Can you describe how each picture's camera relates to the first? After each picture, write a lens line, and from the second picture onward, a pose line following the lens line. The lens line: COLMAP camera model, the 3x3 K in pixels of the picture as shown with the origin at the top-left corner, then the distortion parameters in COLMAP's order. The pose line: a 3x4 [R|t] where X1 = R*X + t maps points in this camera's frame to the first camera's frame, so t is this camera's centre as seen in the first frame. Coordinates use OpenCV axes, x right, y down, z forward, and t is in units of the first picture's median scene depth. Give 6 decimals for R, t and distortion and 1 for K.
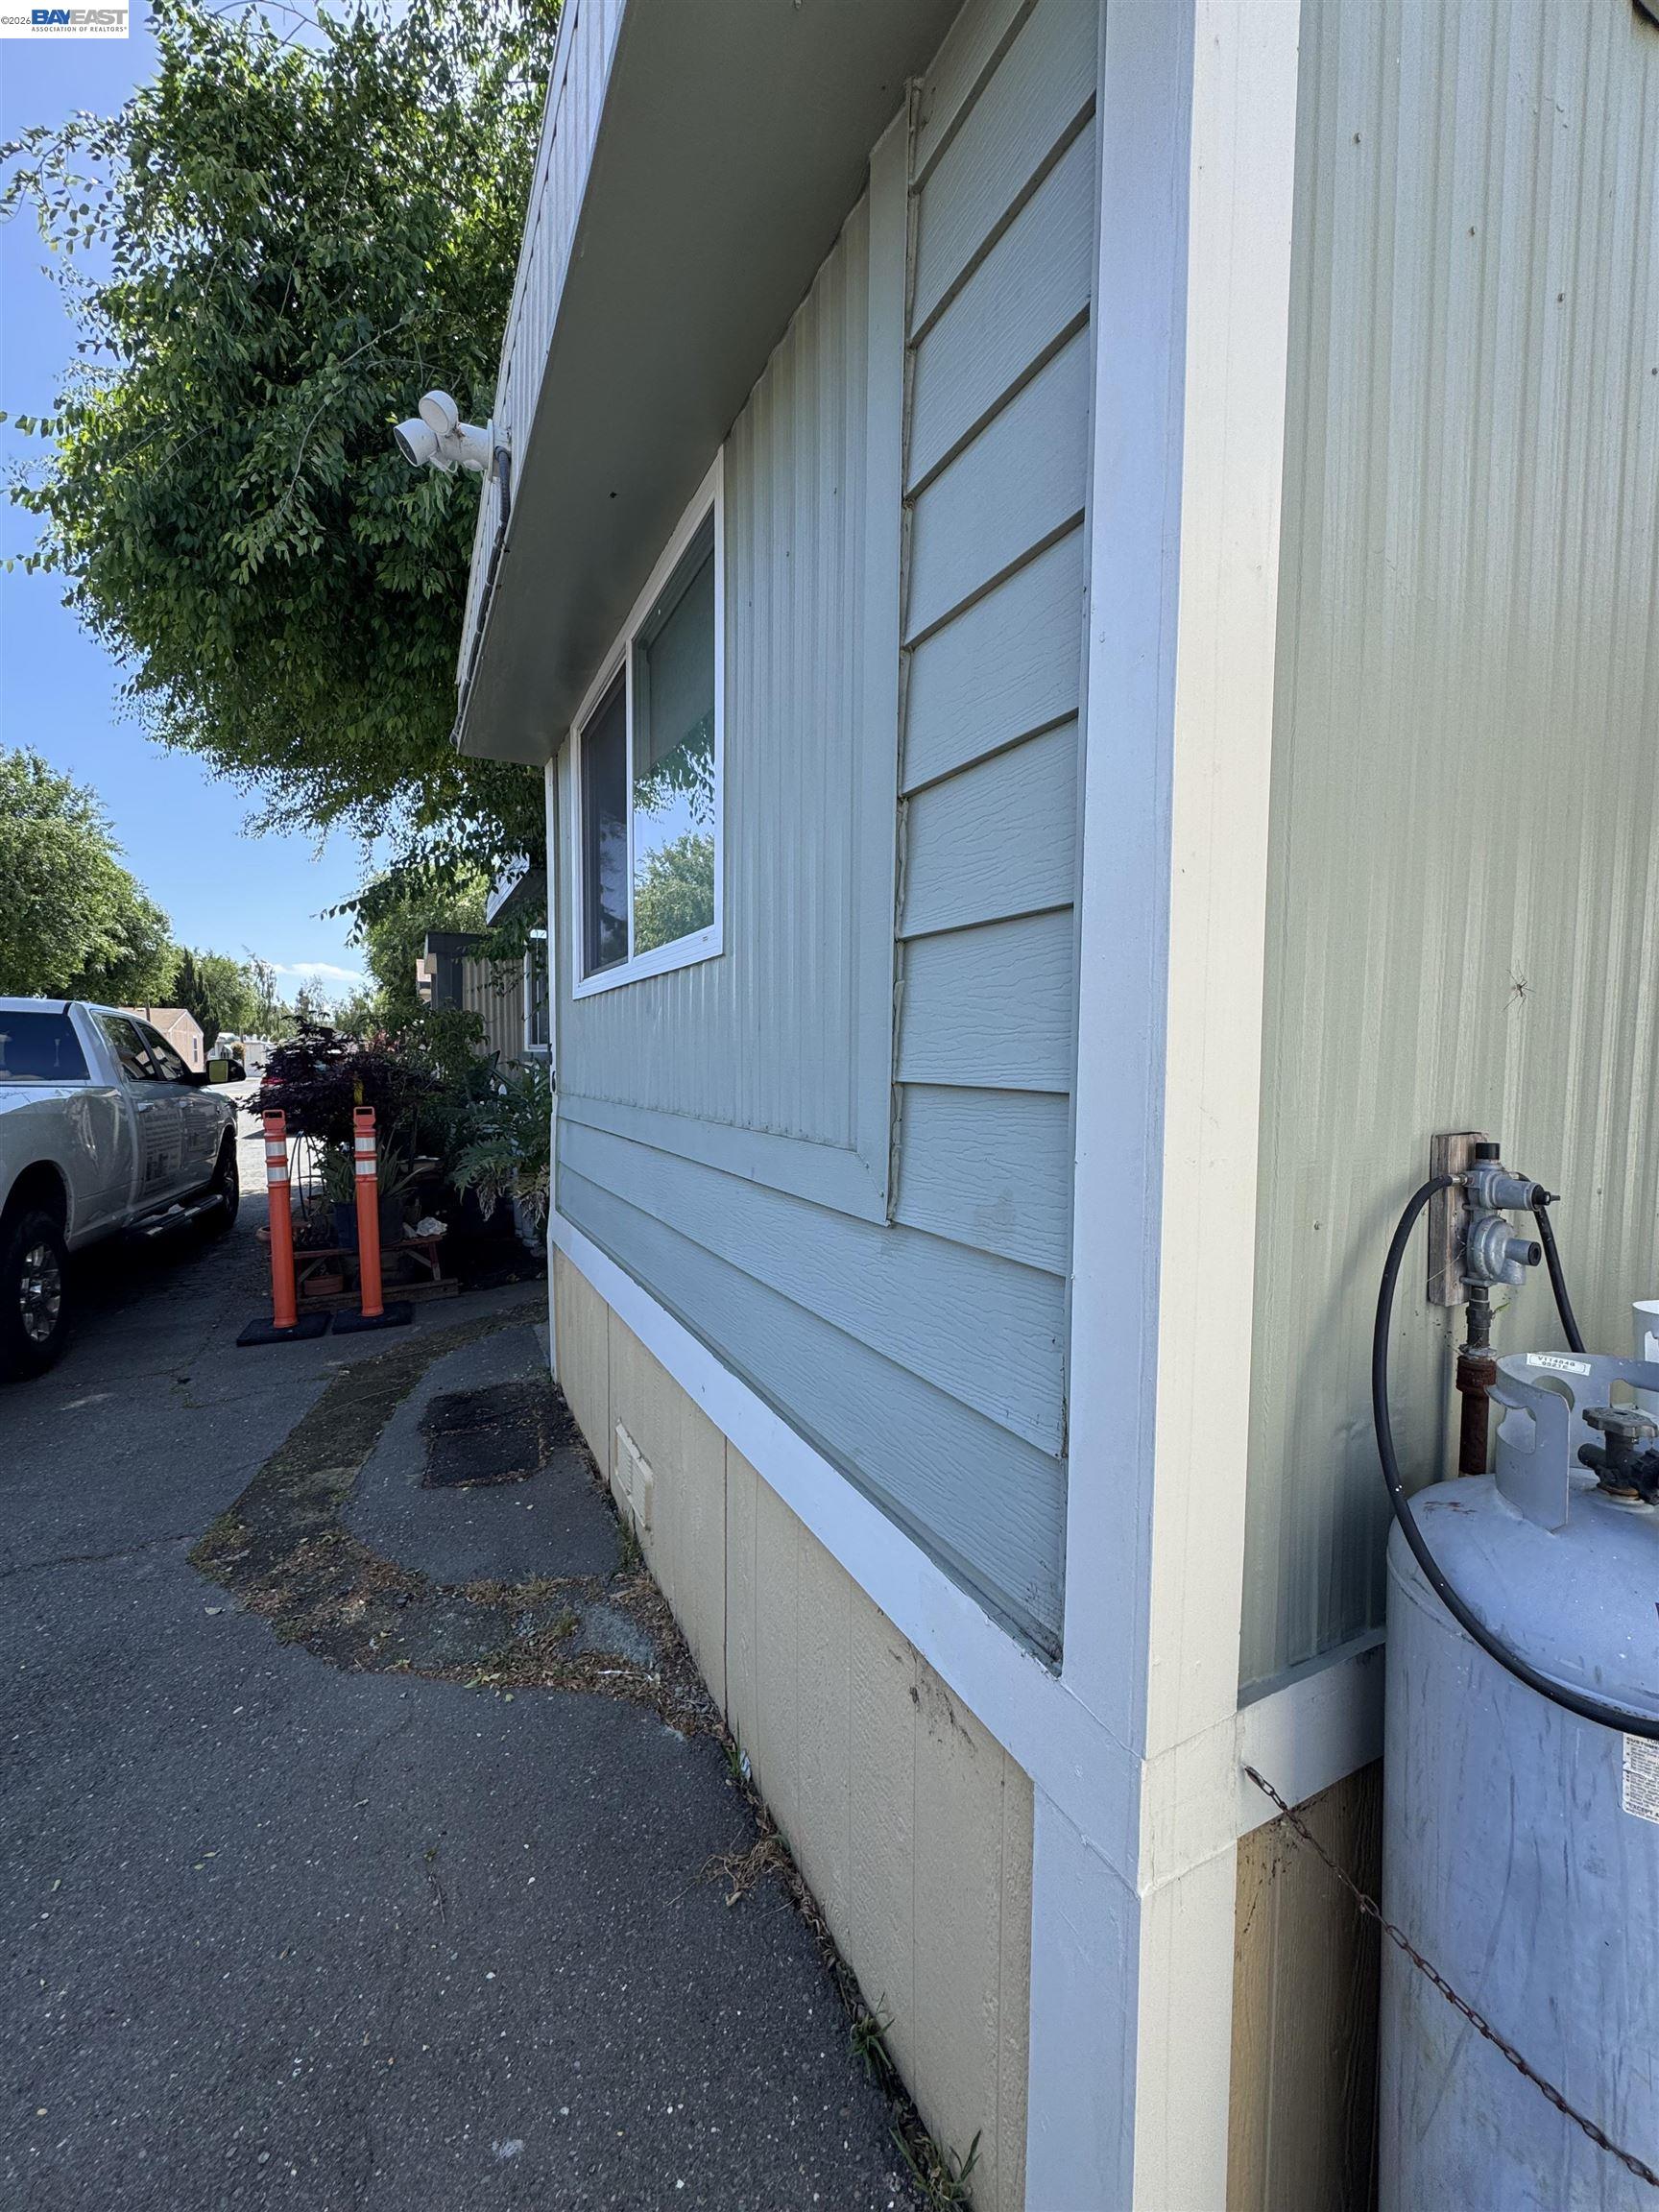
lens RADIAL K [[882.7, 0, 833.4], [0, 882.7, 1104.1], [0, 0, 1]] dist [-0.001038, -0.000101]
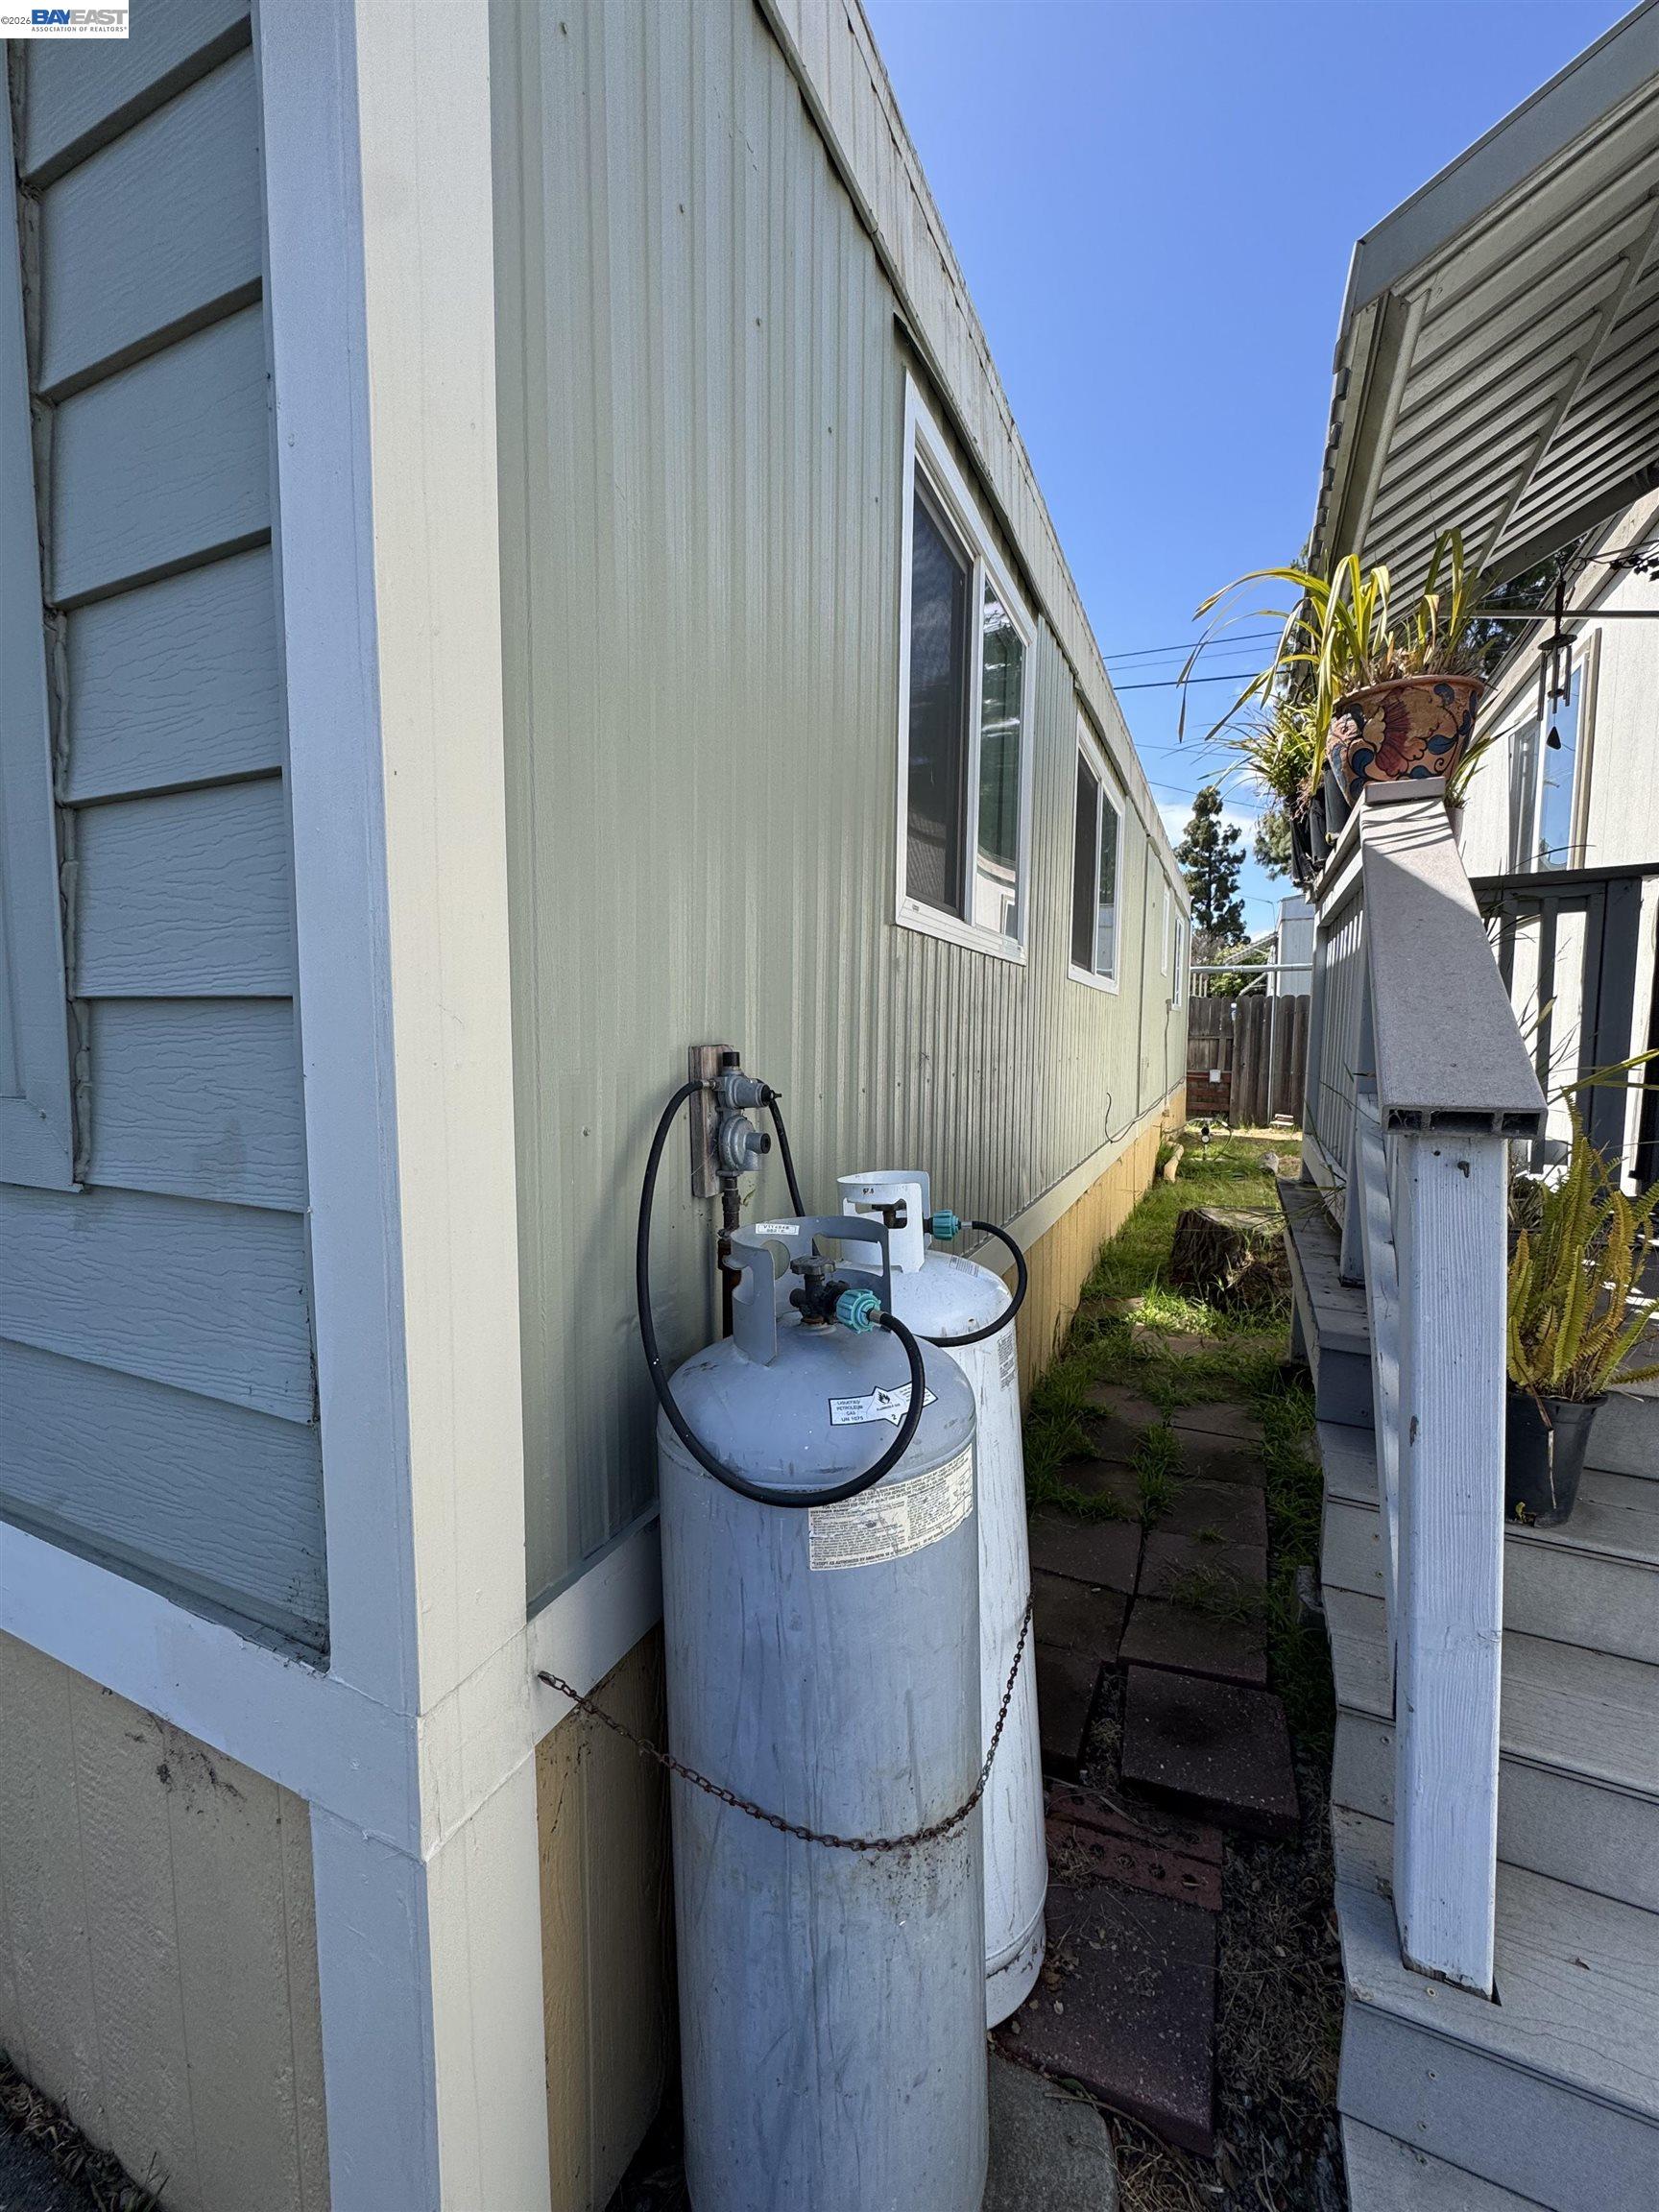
lens RADIAL K [[882.7, 0, 833.1], [0, 882.7, 1102.8], [0, 0, 1]] dist [-0.001038, -0.000101]
pose [[0.781533, -0.054681, 0.621463, 0.130398], [0.033372, 0.998389, 0.045878, 0.063839], [-0.622970, -0.015116, 0.782099, 0.015912]]
